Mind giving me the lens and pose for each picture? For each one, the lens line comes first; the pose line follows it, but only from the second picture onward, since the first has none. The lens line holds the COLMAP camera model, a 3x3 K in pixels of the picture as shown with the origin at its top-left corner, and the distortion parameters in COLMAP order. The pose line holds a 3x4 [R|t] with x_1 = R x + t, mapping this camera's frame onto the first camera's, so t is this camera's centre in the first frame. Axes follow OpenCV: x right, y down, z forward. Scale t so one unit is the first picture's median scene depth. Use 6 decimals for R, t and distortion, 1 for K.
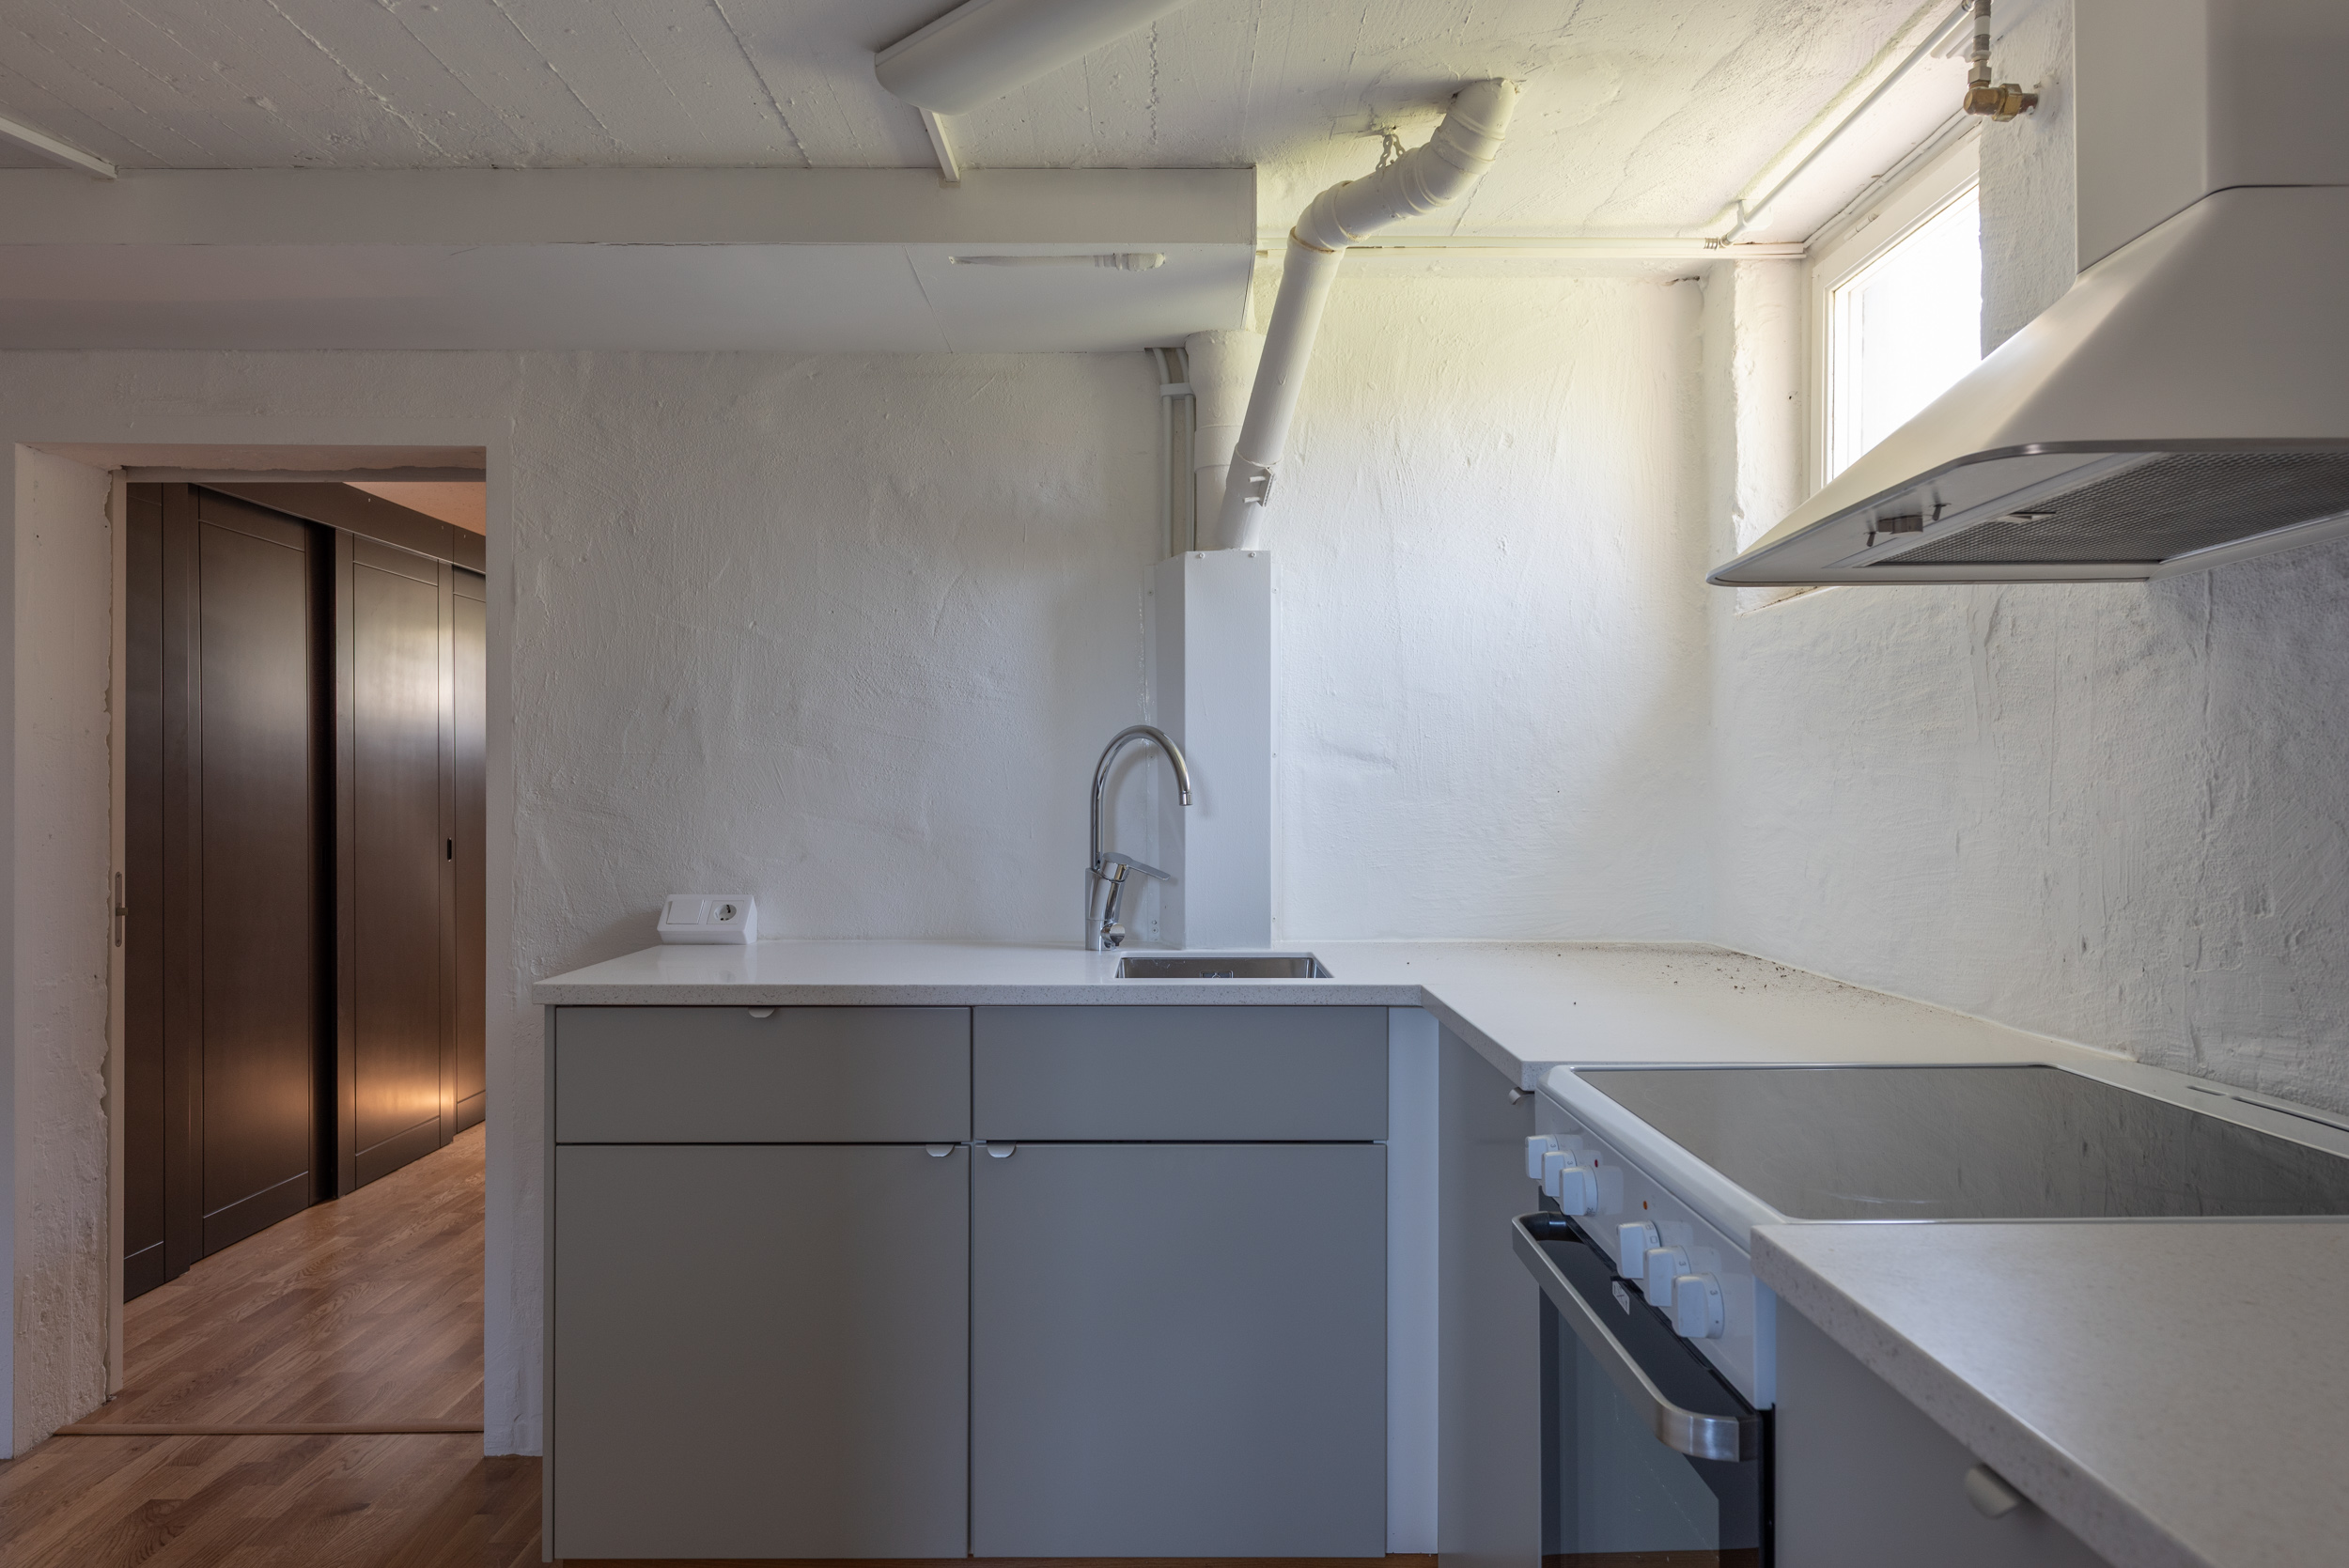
lens RADIAL K [[1607.3, 0, 1172.6], [0, 1607.3, 788.9], [0, 0, 1]] dist [-0.003175, -0.002832]
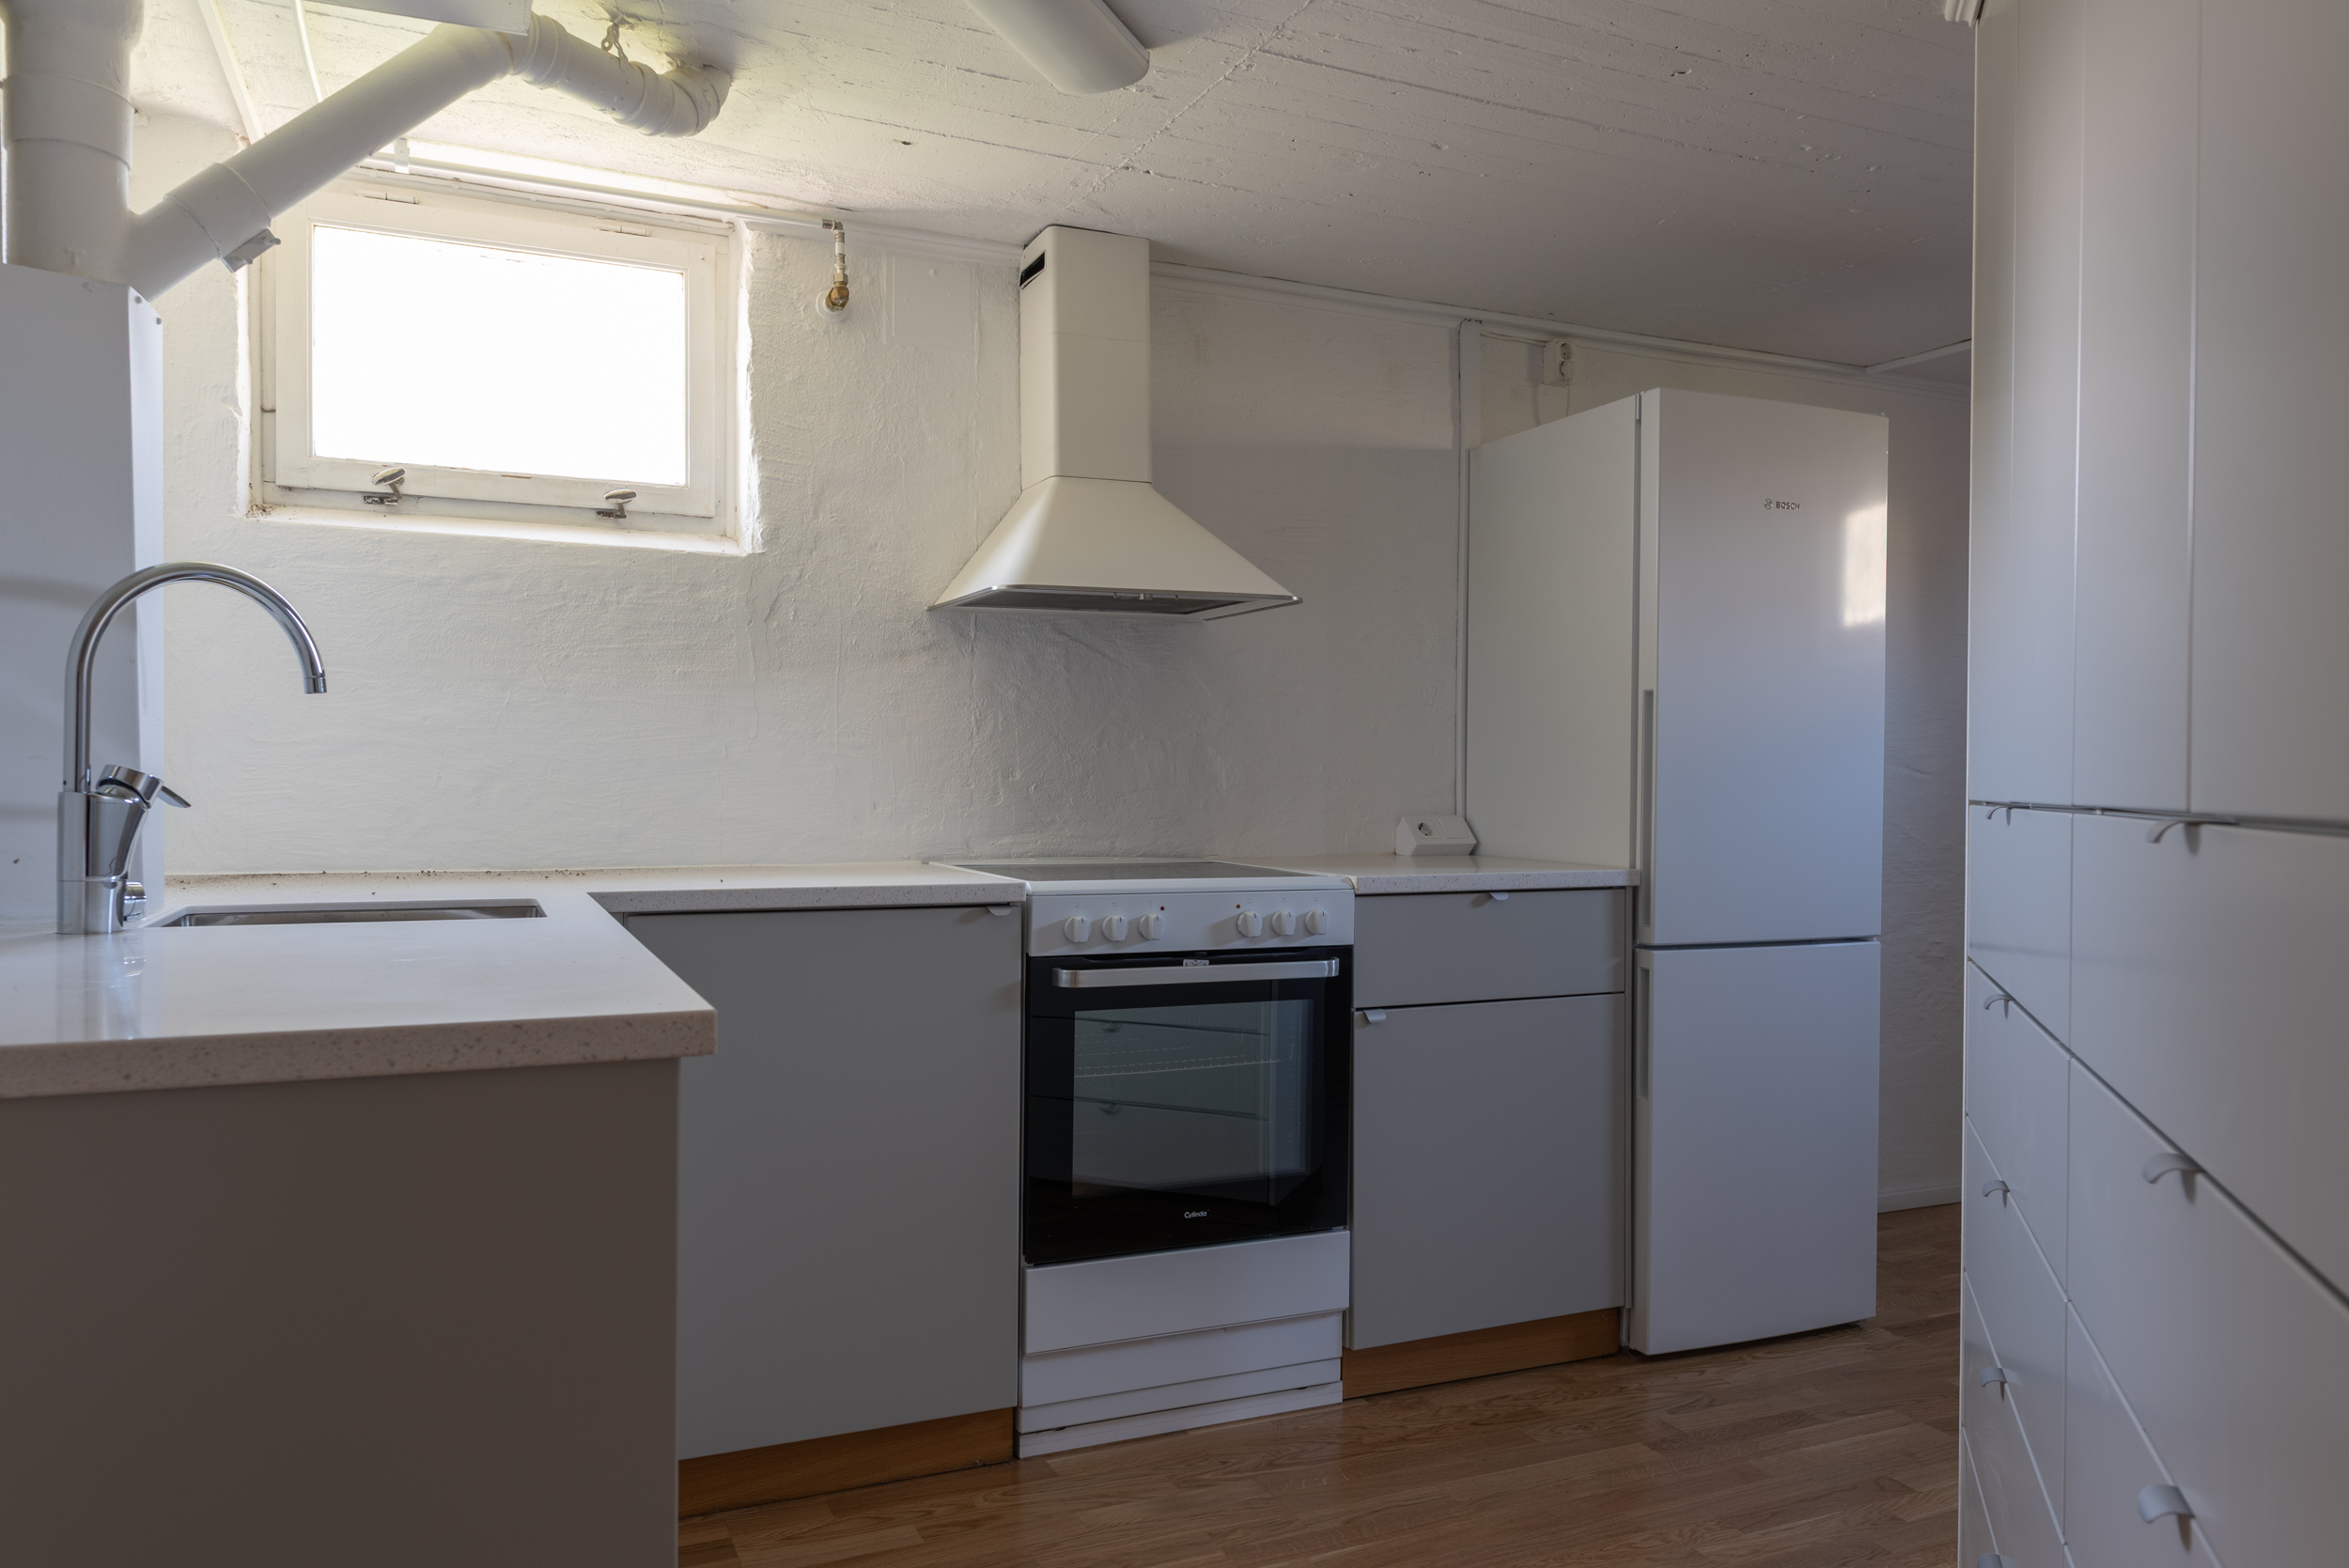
lens RADIAL K [[1607.3, 0, 1161.0], [0, 1607.3, 785.8], [0, 0, 1]] dist [-0.003175, -0.002832]
pose [[-0.410201, -0.006145, 0.911974, -1.388489], [-0.010111, 0.999946, 0.002190, 0.079917], [-0.911939, -0.008322, -0.410241, 1.689903]]
